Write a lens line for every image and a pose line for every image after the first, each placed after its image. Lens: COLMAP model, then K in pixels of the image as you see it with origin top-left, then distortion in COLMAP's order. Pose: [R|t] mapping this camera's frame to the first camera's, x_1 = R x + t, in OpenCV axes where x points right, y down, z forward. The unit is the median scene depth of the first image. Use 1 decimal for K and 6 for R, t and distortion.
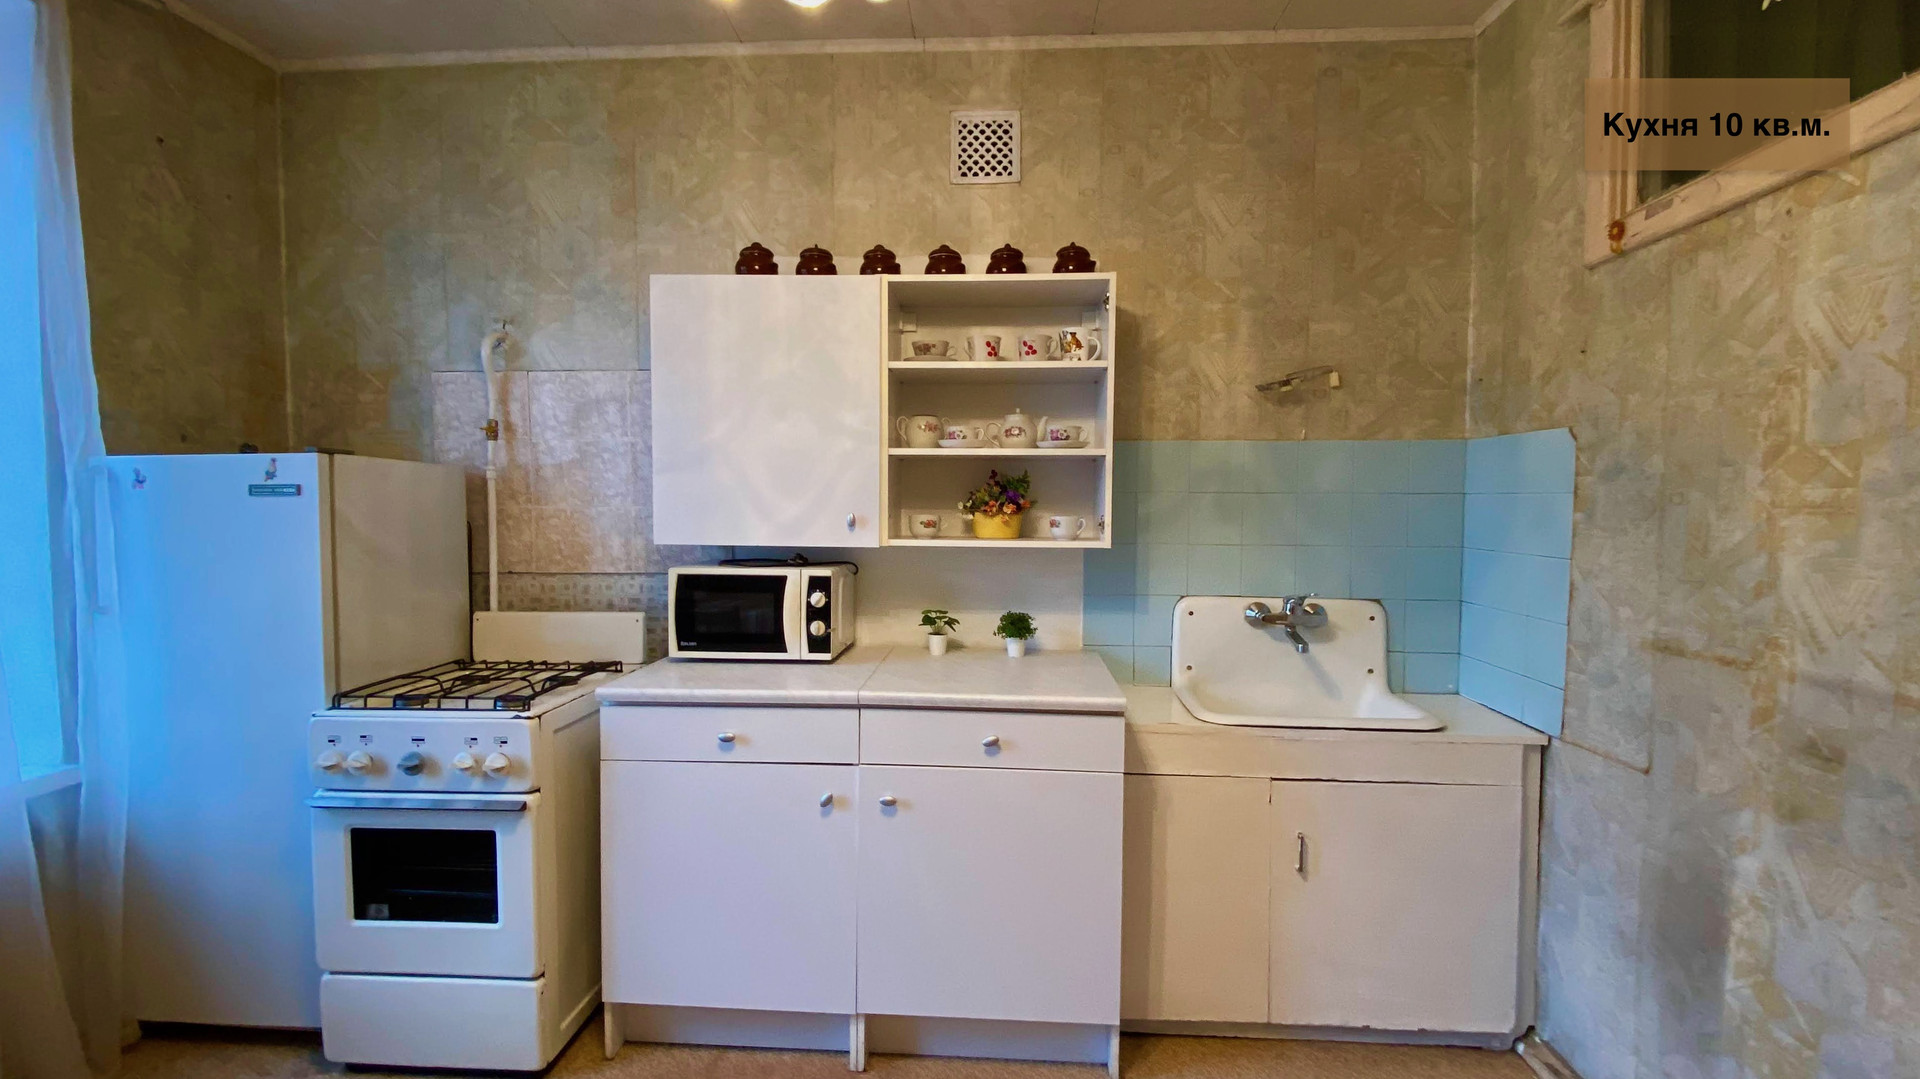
lens RADIAL K [[825.1, 0, 981.7], [0, 825.1, 544.1], [0, 0, 1]] dist [0.035074, -0.032601]
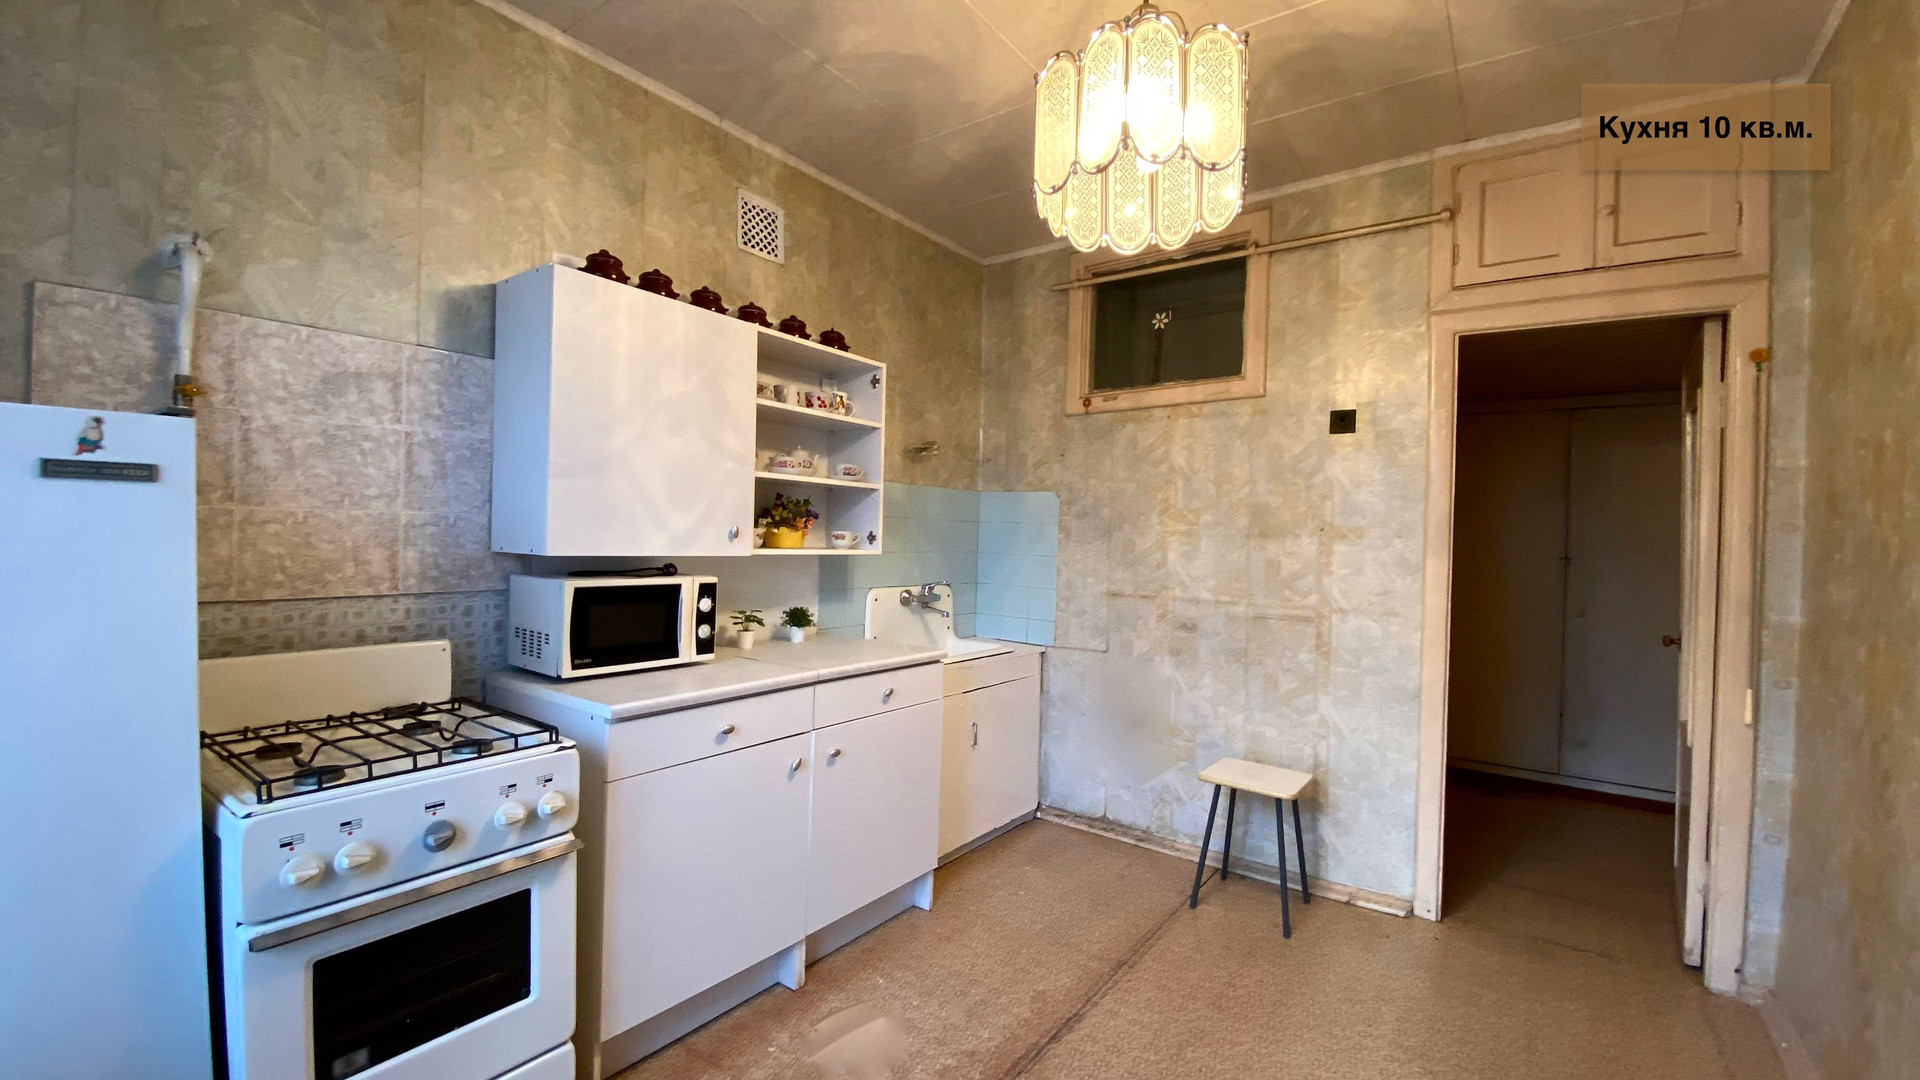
lens RADIAL K [[774.5, 0, 960.6], [0, 774.5, 542.5], [0, 0, 1]] dist [0.057487, -0.055969]
pose [[0.546162, 0.002433, 0.837676, -0.867773], [0.015827, 0.999787, -0.013223, 0.004015], [-0.837530, 0.020480, 0.546007, 0.148627]]
